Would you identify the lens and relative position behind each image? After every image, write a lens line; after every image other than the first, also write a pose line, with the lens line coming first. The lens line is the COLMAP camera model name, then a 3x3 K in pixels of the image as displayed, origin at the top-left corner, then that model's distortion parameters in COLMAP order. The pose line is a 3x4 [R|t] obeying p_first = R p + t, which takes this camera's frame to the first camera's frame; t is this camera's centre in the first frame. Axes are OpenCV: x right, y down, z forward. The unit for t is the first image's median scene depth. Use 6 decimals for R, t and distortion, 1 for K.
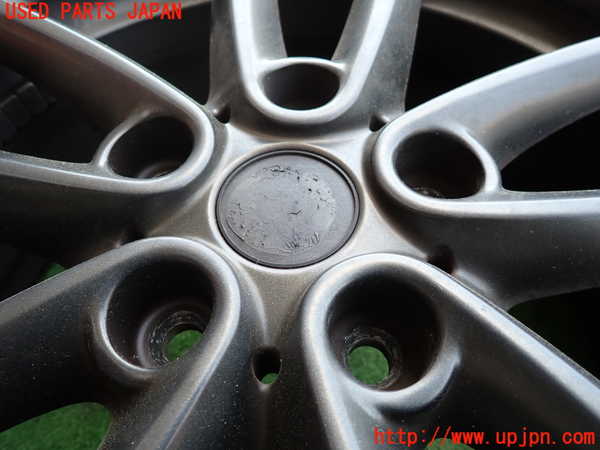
lens RADIAL K [[457.8, 0, 300.0], [0, 457.8, 225.0], [0, 0, 1]] dist [-0.003247, 0.002234]
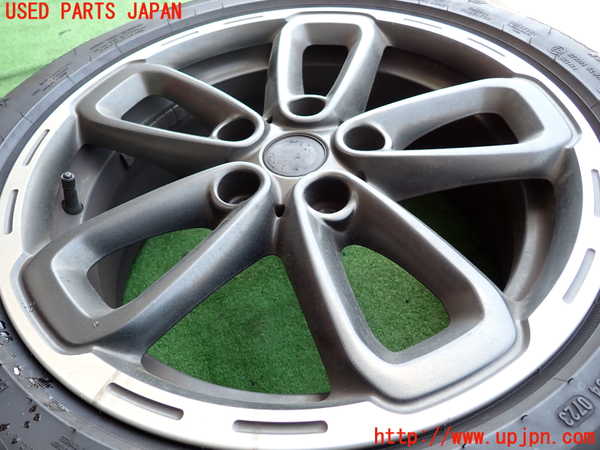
lens RADIAL K [[457.8, 0, 300.0], [0, 457.8, 225.0], [0, 0, 1]] dist [-0.003247, 0.002234]
pose [[0.993706, 0.041892, -0.103896, 0.236847], [-0.055042, 0.990359, -0.127123, 0.560762], [0.097568, 0.132041, 0.986431, -1.119685]]
